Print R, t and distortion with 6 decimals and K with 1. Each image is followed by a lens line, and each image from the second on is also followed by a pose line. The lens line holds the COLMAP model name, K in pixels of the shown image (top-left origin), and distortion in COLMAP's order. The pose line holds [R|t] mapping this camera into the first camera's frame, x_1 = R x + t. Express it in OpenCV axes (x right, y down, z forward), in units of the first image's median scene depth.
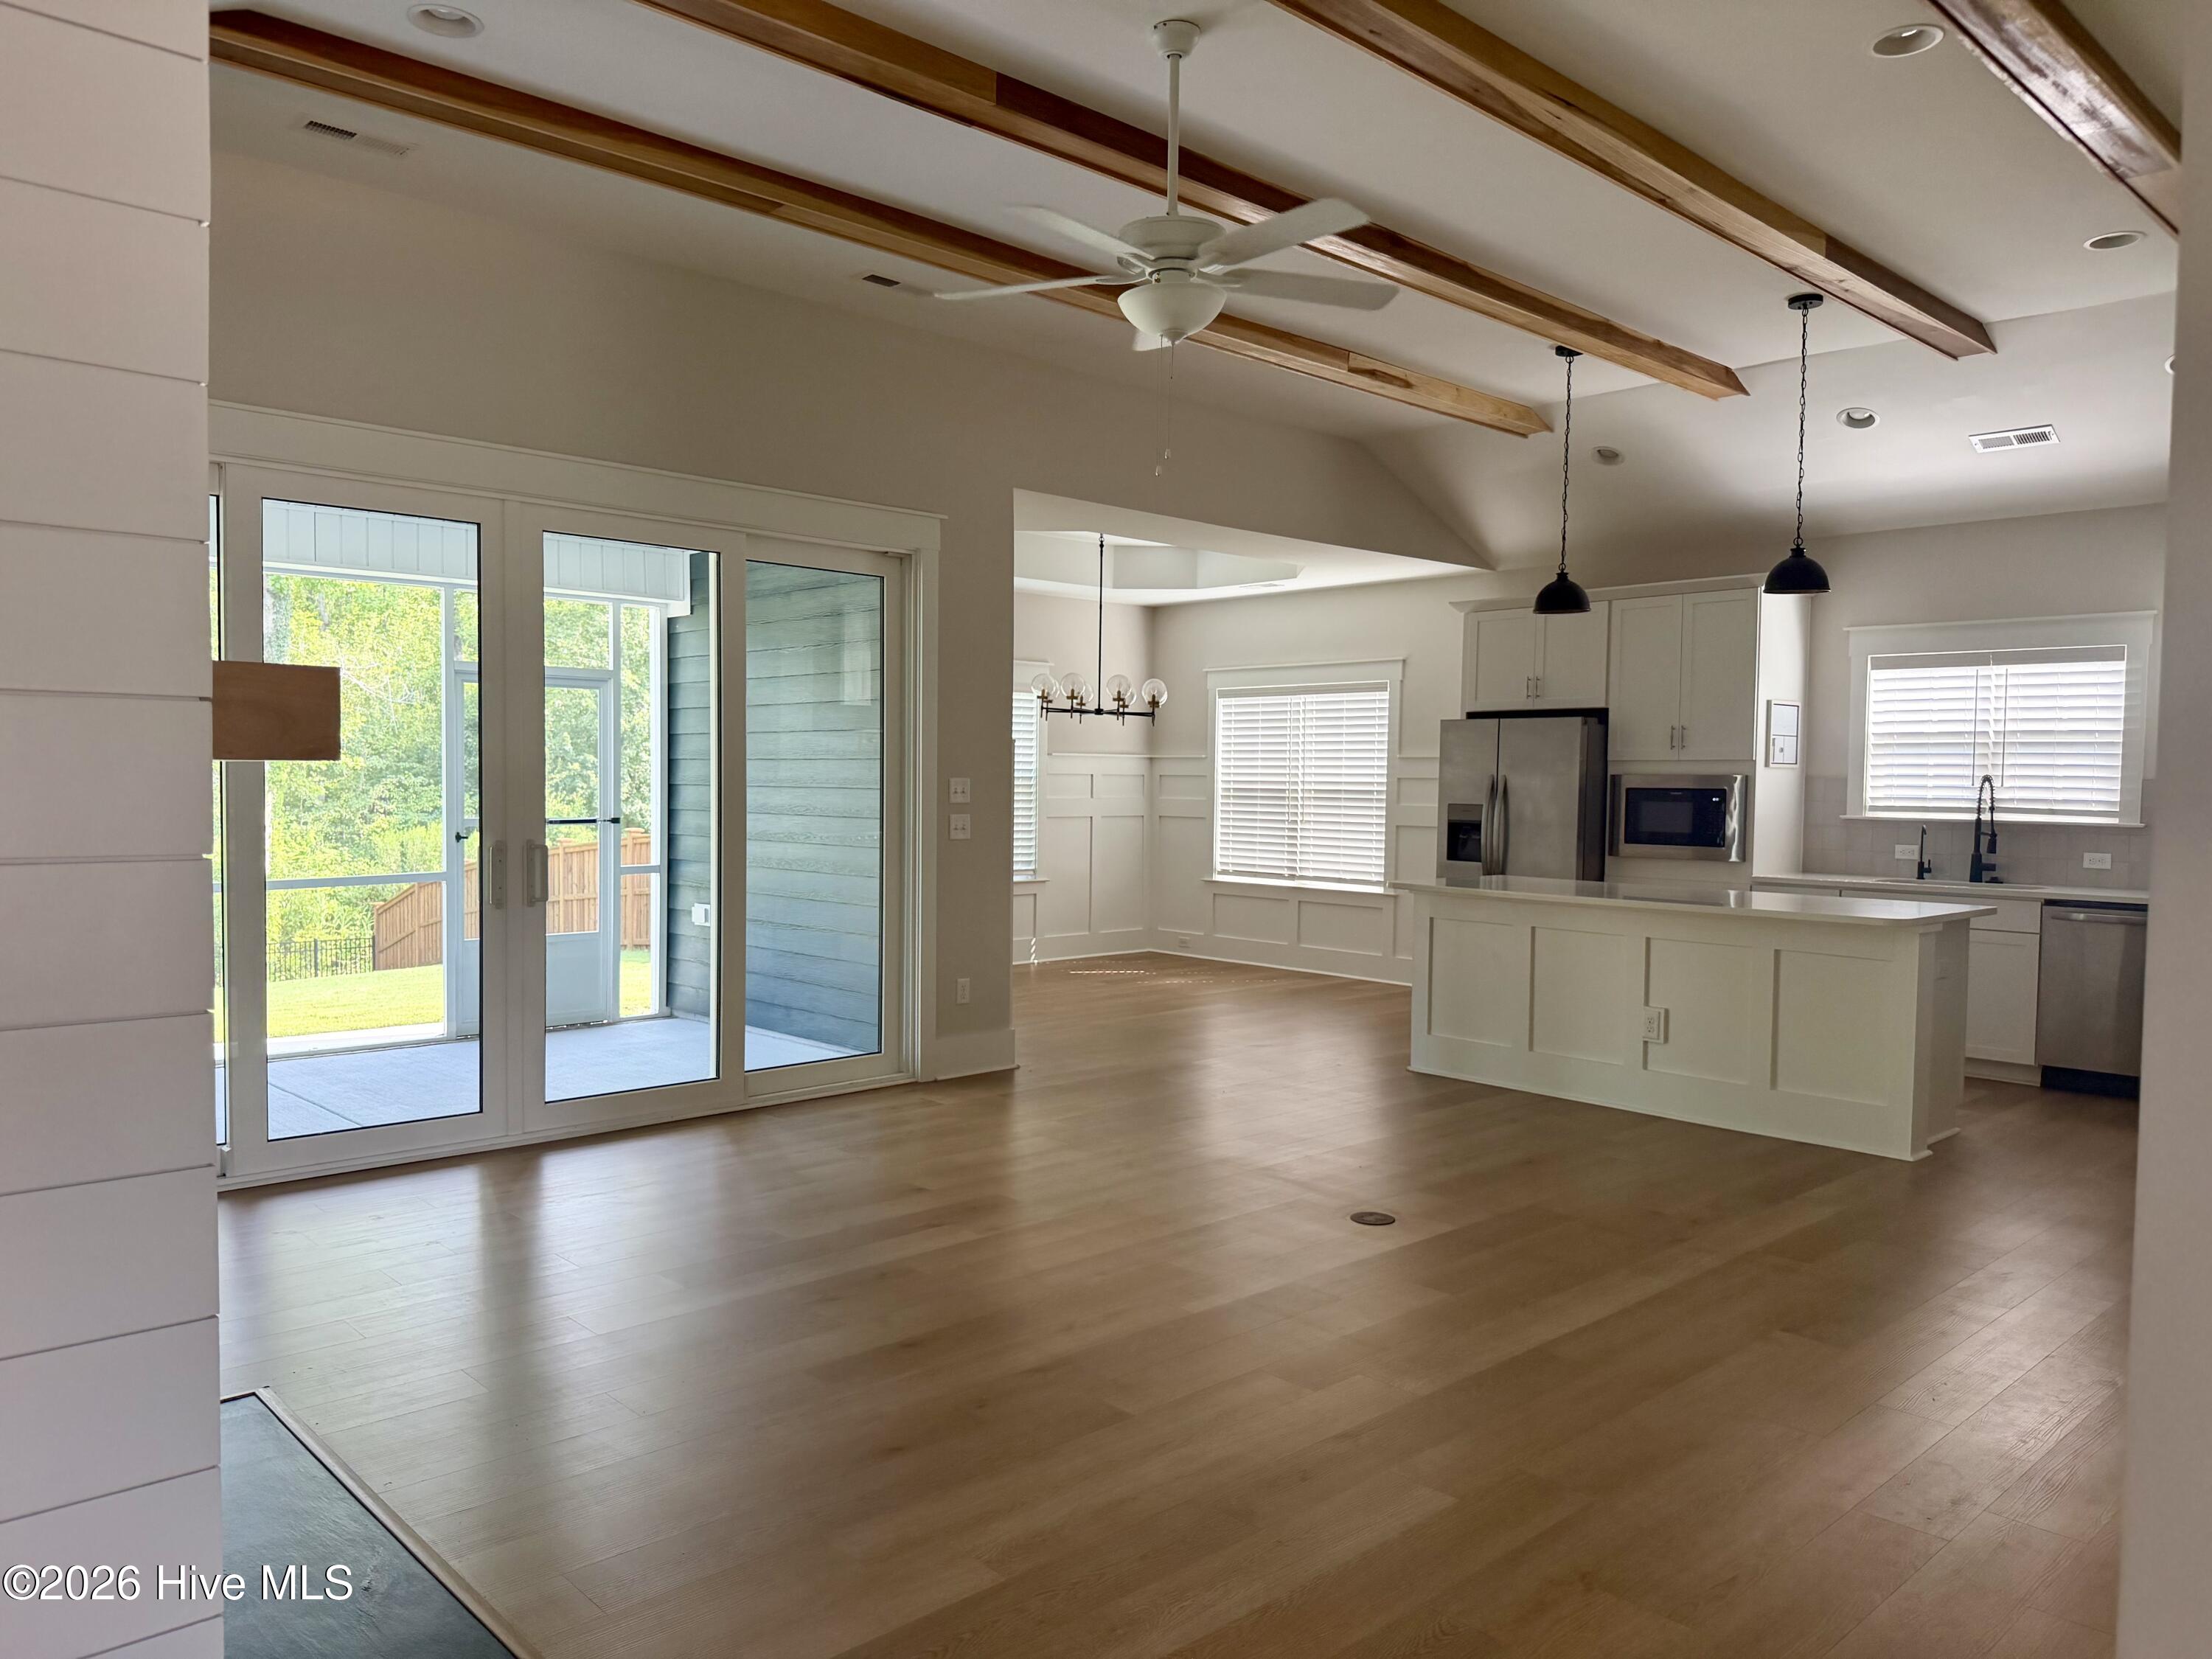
lens RADIAL K [[1528.2, 0, 1101.9], [0, 1528.2, 860.9], [0, 0, 1]] dist [0.058893, -0.000217]
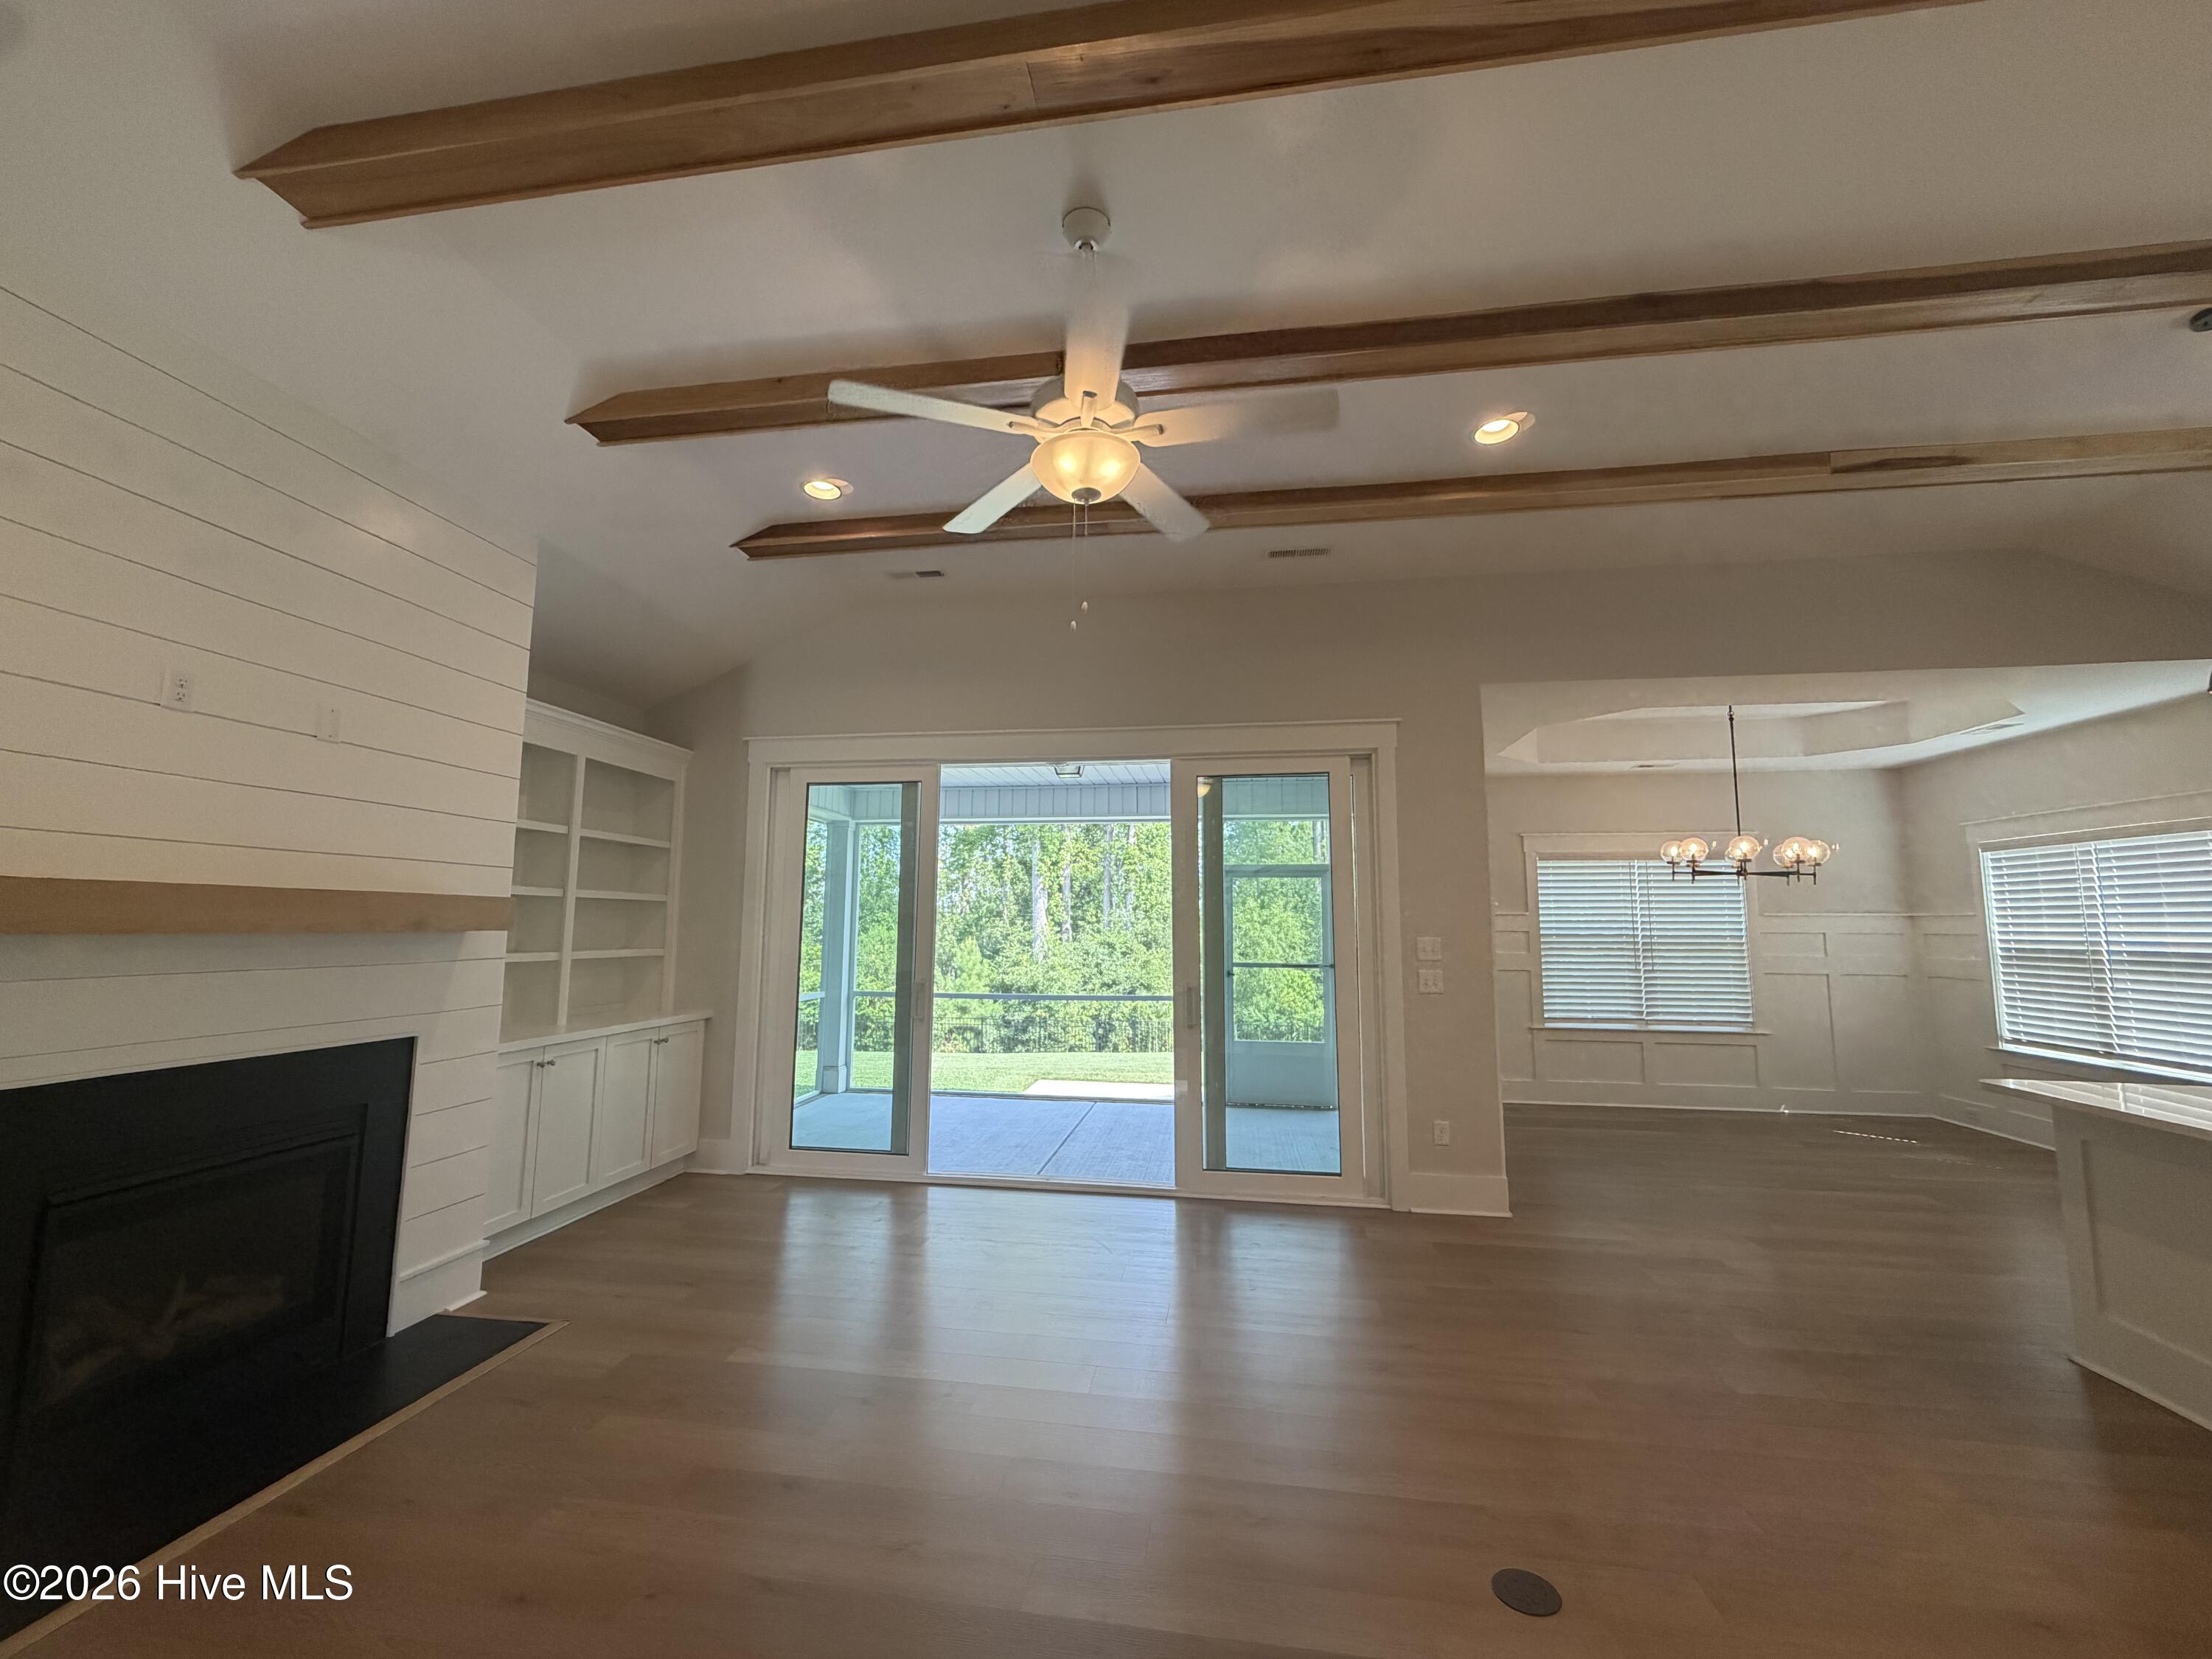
lens RADIAL K [[885.8, 0, 1097.5], [0, 885.8, 828.2], [0, 0, 1]] dist [-0.000636, -0.000137]
pose [[0.617384, -0.091910, -0.781274, 0.177282], [-0.043238, 0.987685, -0.150360, -0.016089], [0.785473, 0.126610, 0.605807, 0.253585]]
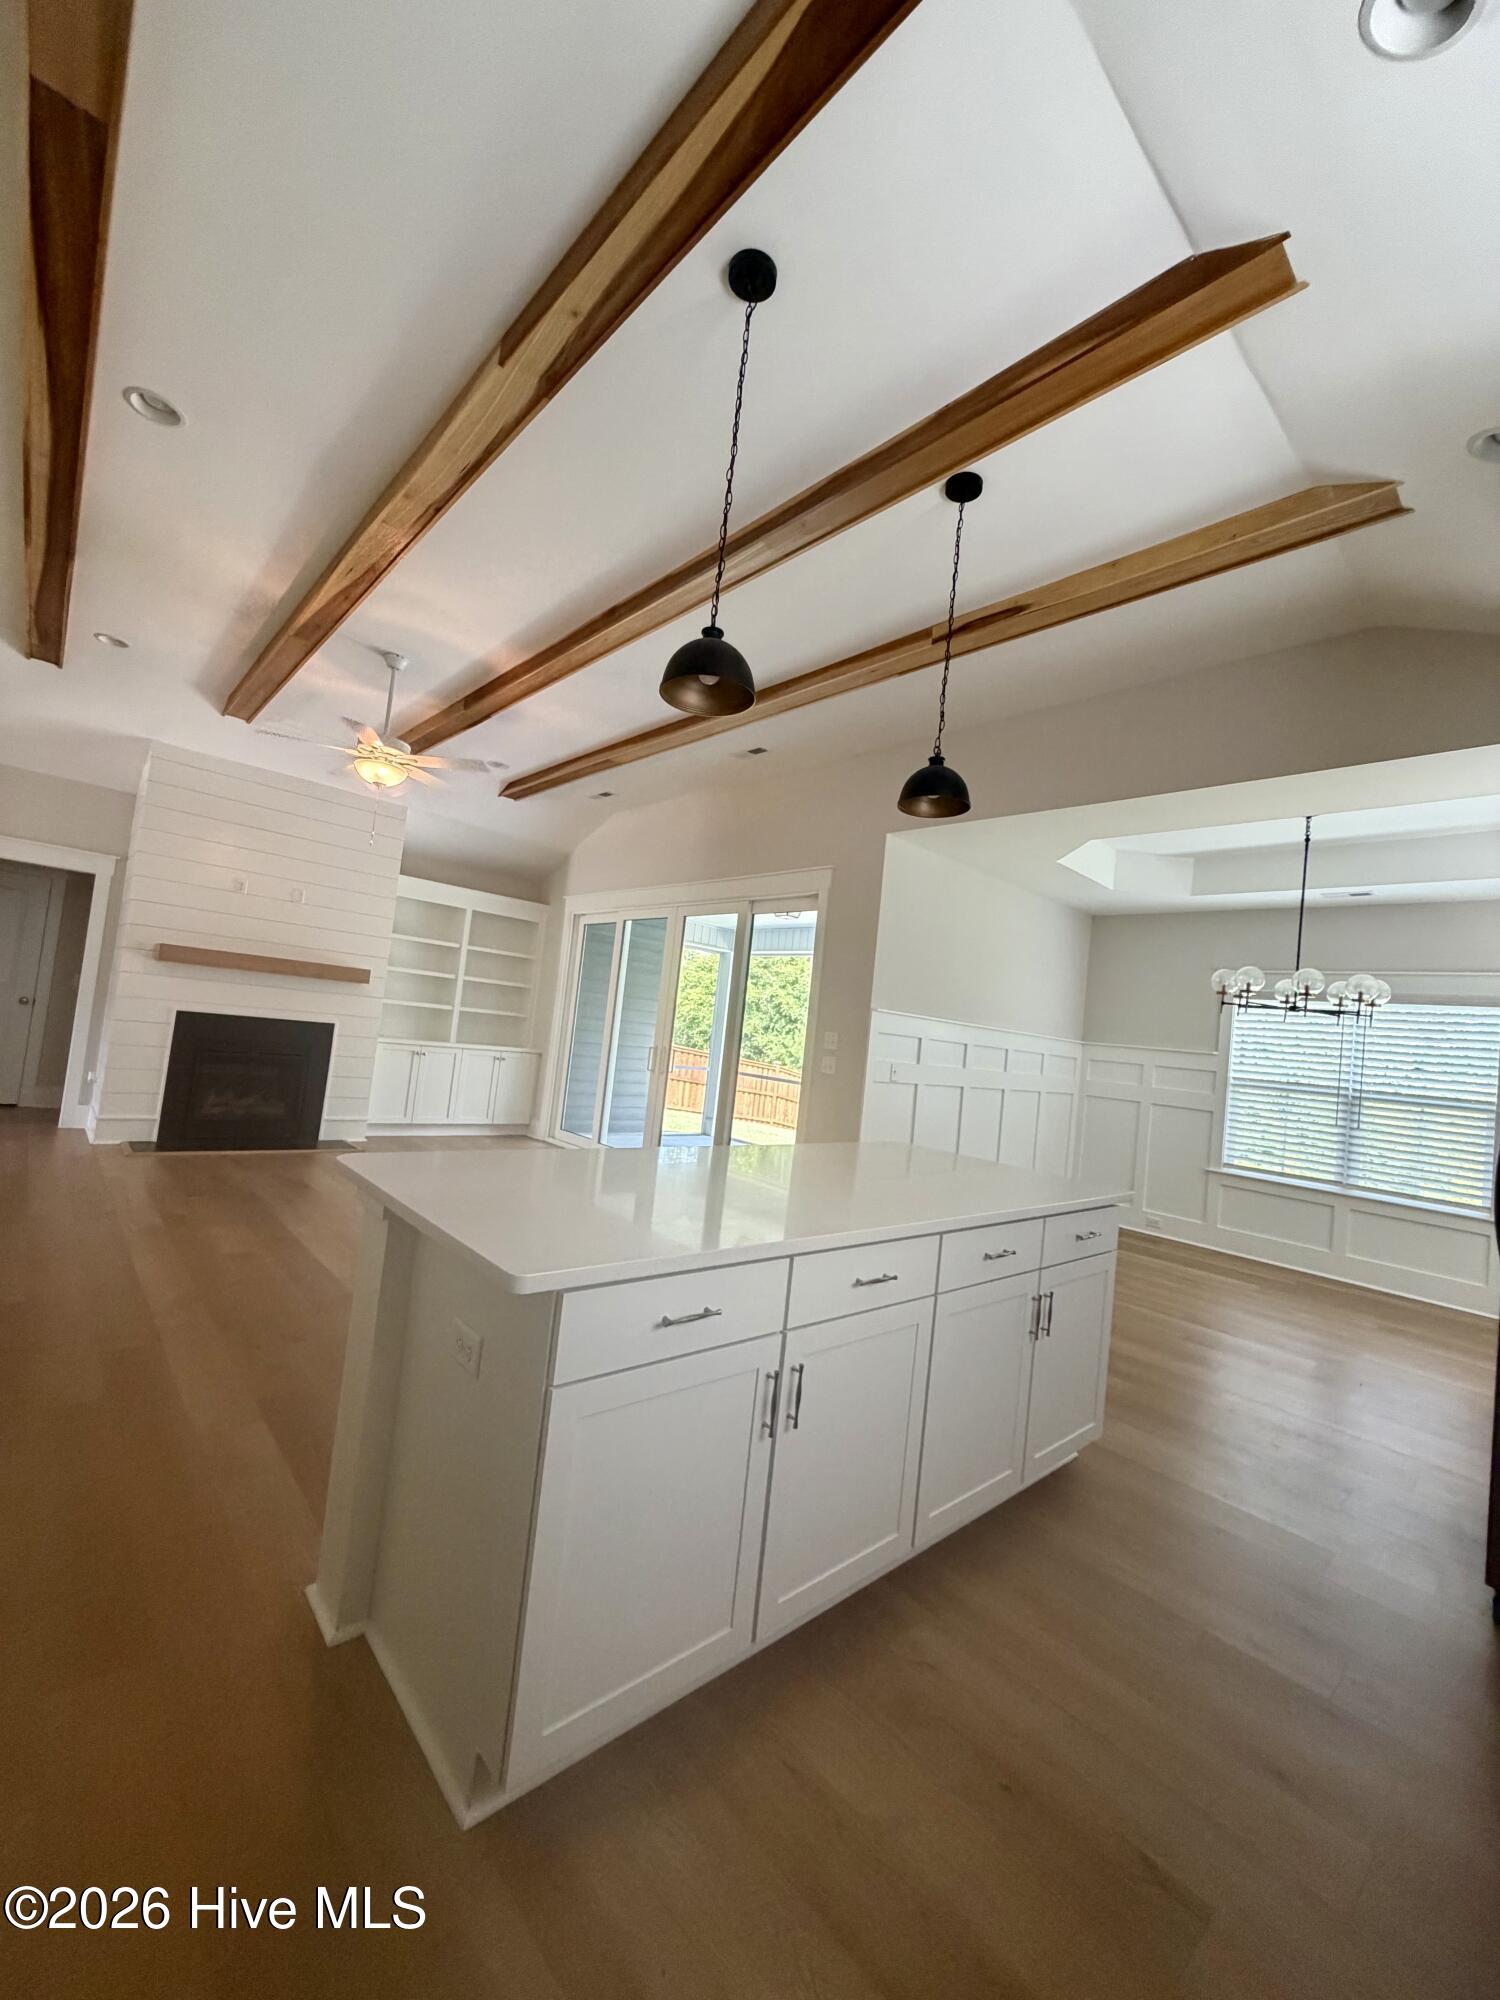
lens RADIAL K [[800.9, 0, 751.5], [0, 800.9, 991.4], [0, 0, 1]] dist [-0.000636, -0.000137]
pose [[-0.009822, -0.066125, -0.997763, 0.440477], [-0.159157, 0.985194, -0.063725, -0.020398], [0.987204, 0.158175, -0.020201, 0.595403]]
